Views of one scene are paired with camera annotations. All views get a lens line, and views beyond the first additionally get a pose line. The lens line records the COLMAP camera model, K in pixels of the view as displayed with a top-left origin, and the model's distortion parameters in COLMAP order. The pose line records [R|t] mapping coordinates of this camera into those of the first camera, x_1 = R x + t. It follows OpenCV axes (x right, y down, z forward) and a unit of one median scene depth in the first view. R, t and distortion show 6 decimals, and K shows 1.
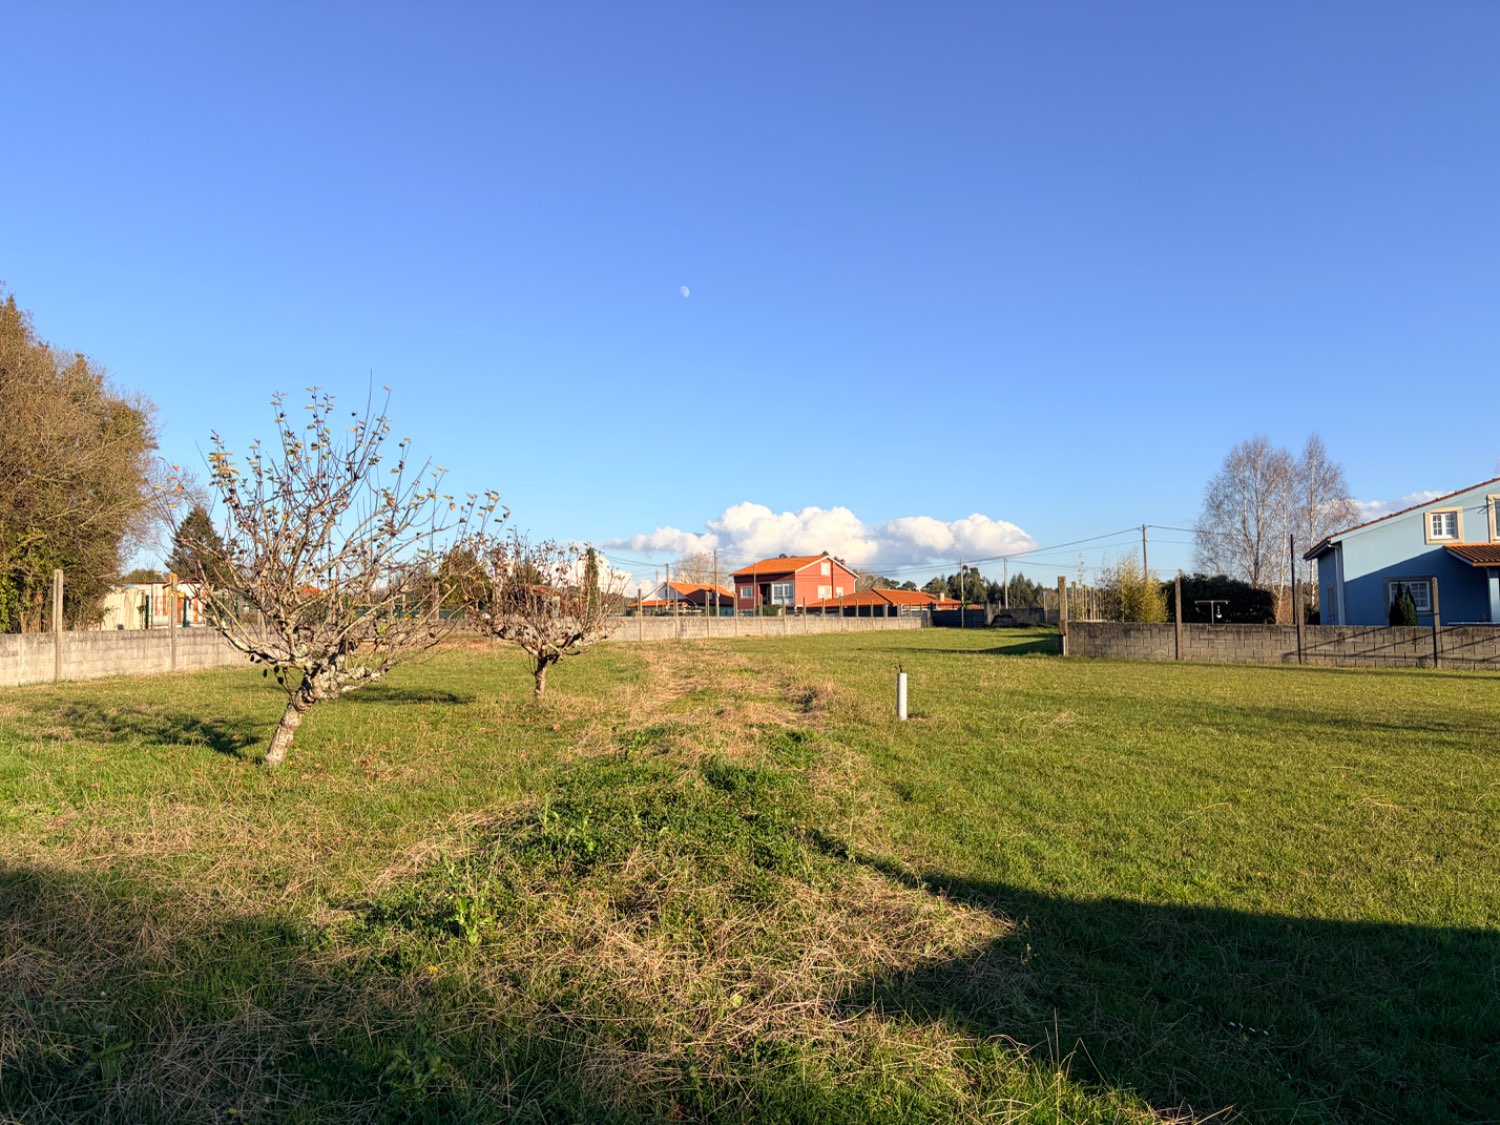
lens RADIAL K [[1123.1, 0, 750.0], [0, 1123.1, 562.5], [0, 0, 1]] dist [0.030128, -0.004526]
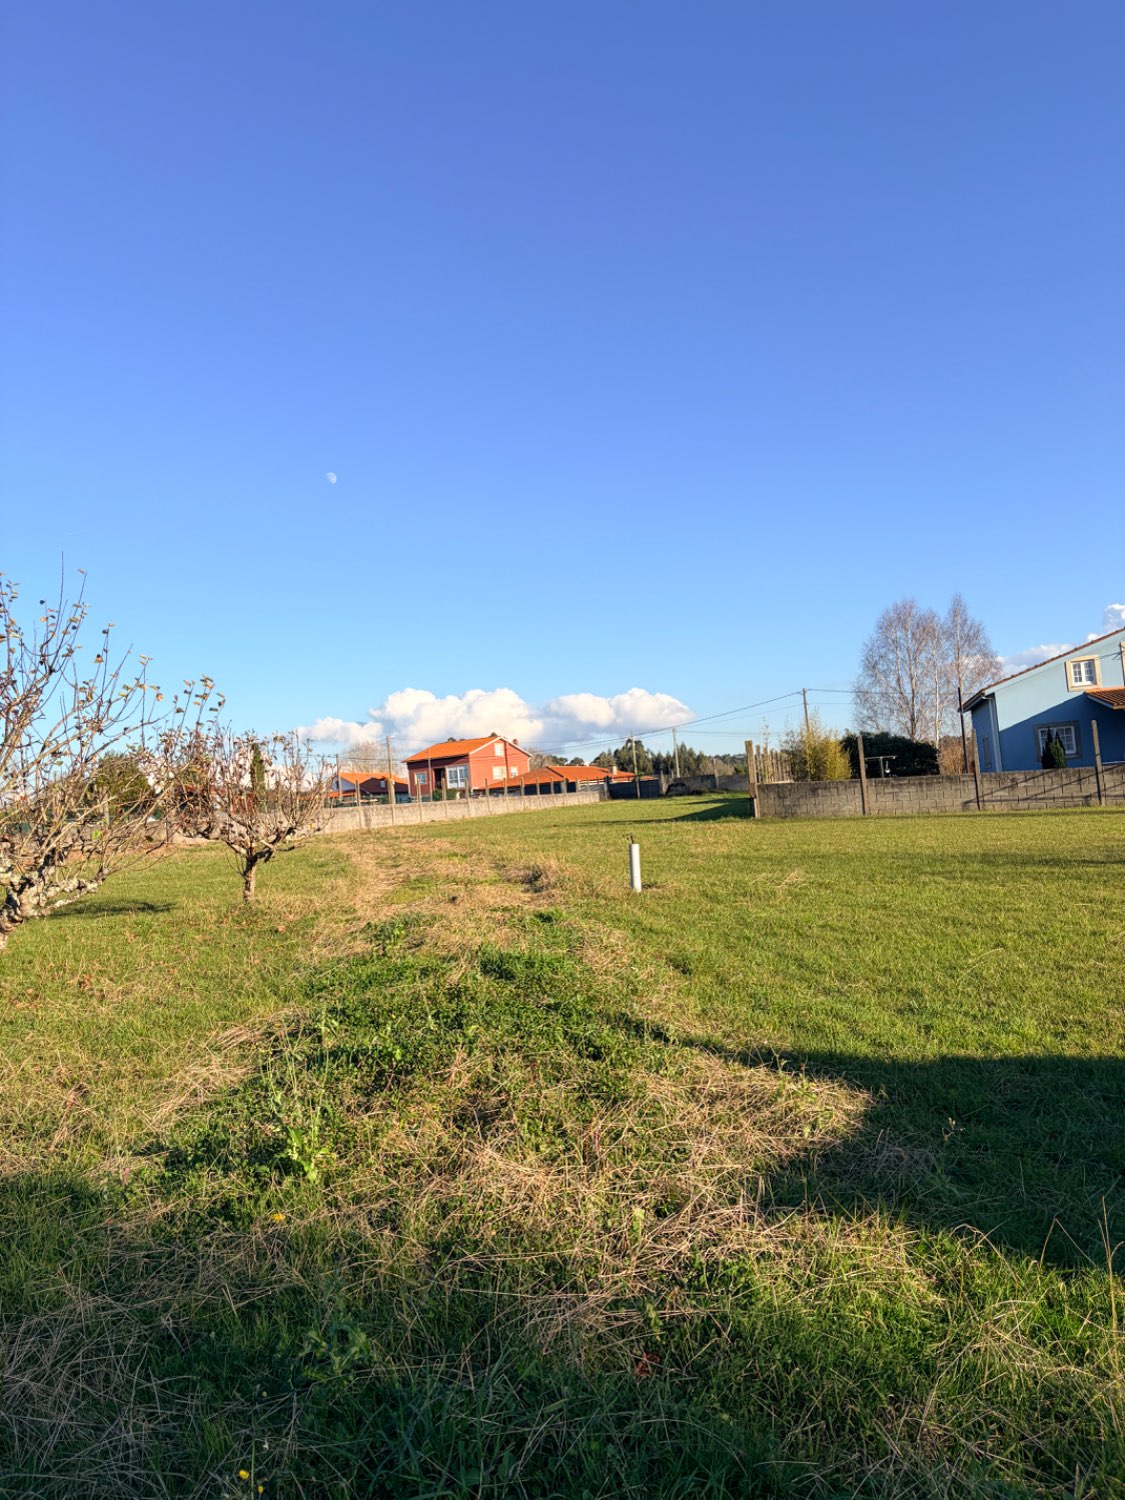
lens RADIAL K [[1123.1, 0, 562.5], [0, 1123.1, 750.0], [0, 0, 1]] dist [0.030128, -0.004526]
pose [[0.990118, -0.060255, 0.126633, -0.022513], [0.059570, 0.998182, 0.009195, 0.001647], [-0.126957, -0.001561, 0.991907, 0.017935]]
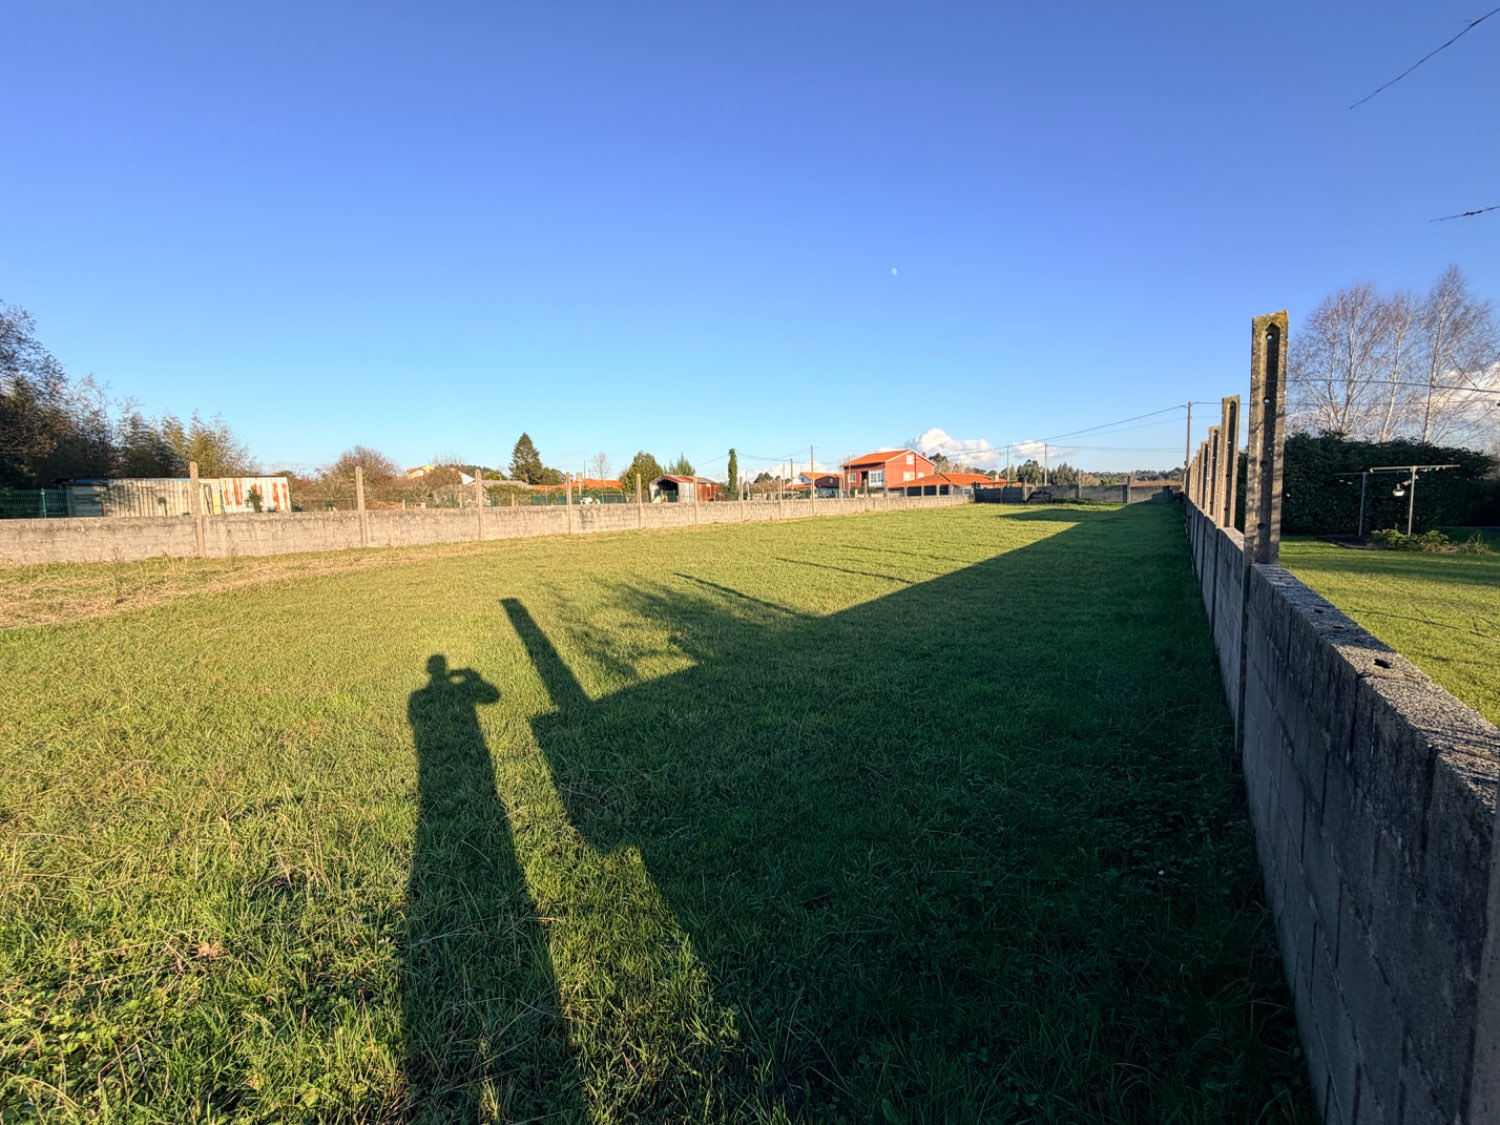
lens RADIAL K [[593.1, 0, 750.0], [0, 593.1, 562.5], [0, 0, 1]] dist [-0.000728, 0.000117]
pose [[0.967841, 0.013211, -0.251215, 0.399329], [0.027828, 0.986869, 0.159108, 0.058842], [0.250018, -0.160983, 0.954765, 1.478243]]
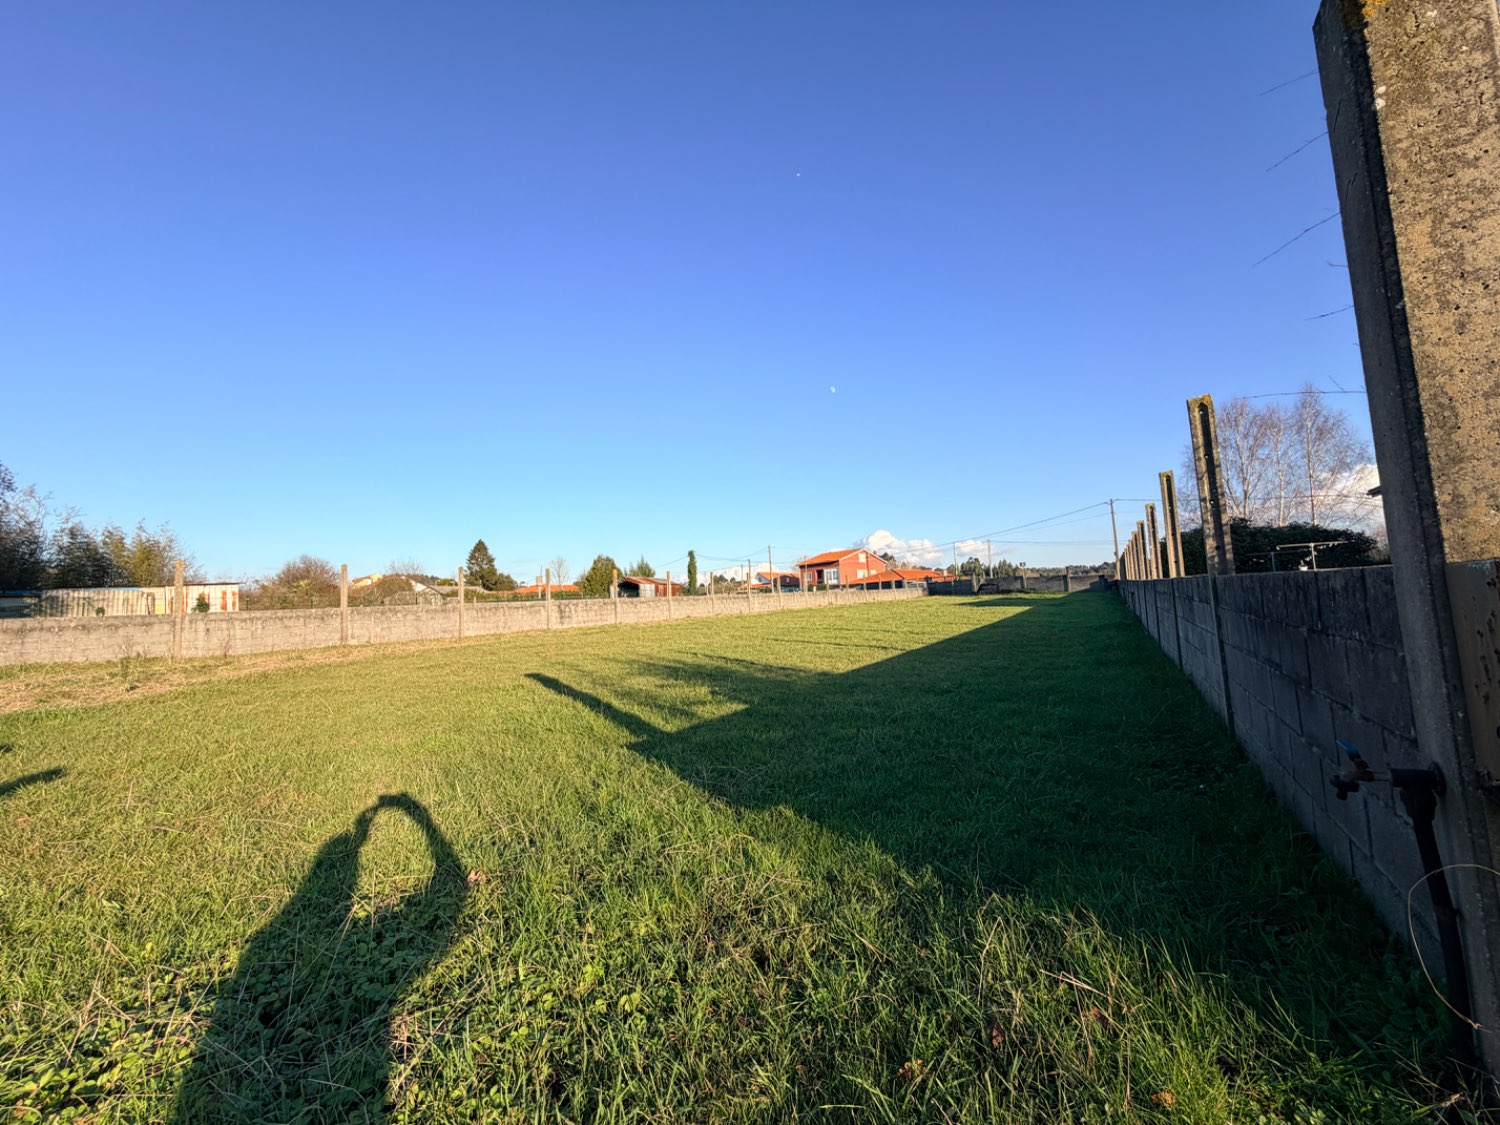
lens RADIAL K [[593.1, 0, 750.0], [0, 593.1, 562.5], [0, 0, 1]] dist [-0.000728, 0.000117]
pose [[0.983619, -0.050697, -0.172984, 0.367642], [0.049852, 0.998714, -0.009223, 0.075807], [0.173229, 0.000448, 0.984881, 1.434099]]
